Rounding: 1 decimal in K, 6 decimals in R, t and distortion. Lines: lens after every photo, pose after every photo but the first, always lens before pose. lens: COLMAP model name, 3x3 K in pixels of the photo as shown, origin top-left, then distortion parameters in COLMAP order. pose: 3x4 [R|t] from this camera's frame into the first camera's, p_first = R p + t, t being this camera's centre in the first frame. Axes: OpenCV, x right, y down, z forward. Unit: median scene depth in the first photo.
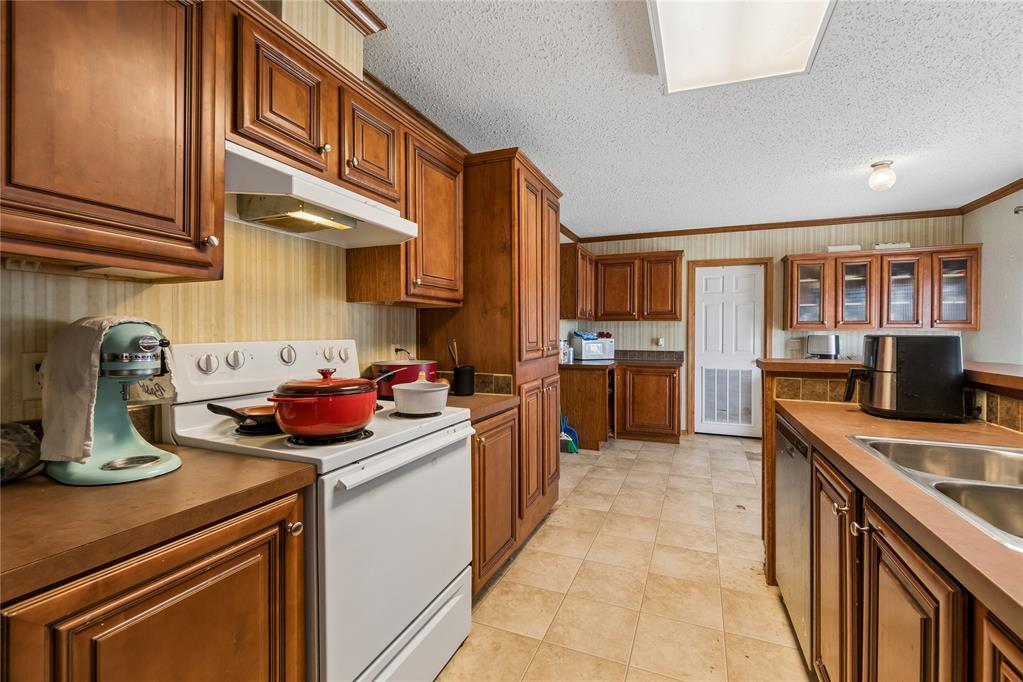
lens RADIAL K [[442.0, 0, 515.3], [0, 442.0, 336.7], [0, 0, 1]] dist [-0.003051, 0.002015]
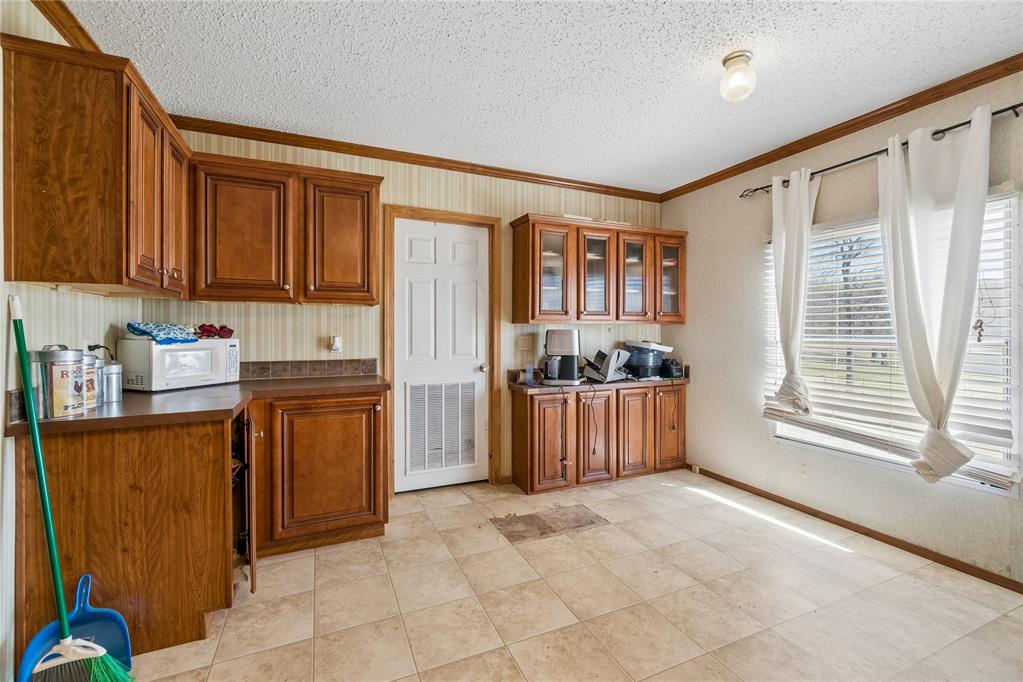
lens RADIAL K [[442.0, 0, 513.6], [0, 442.0, 329.8], [0, 0, 1]] dist [-0.003051, 0.002015]
pose [[0.687090, -0.002497, 0.726568, 0.110332], [0.009898, 0.999933, -0.005924, 0.000748], [-0.726505, 0.011262, 0.687069, 0.619122]]
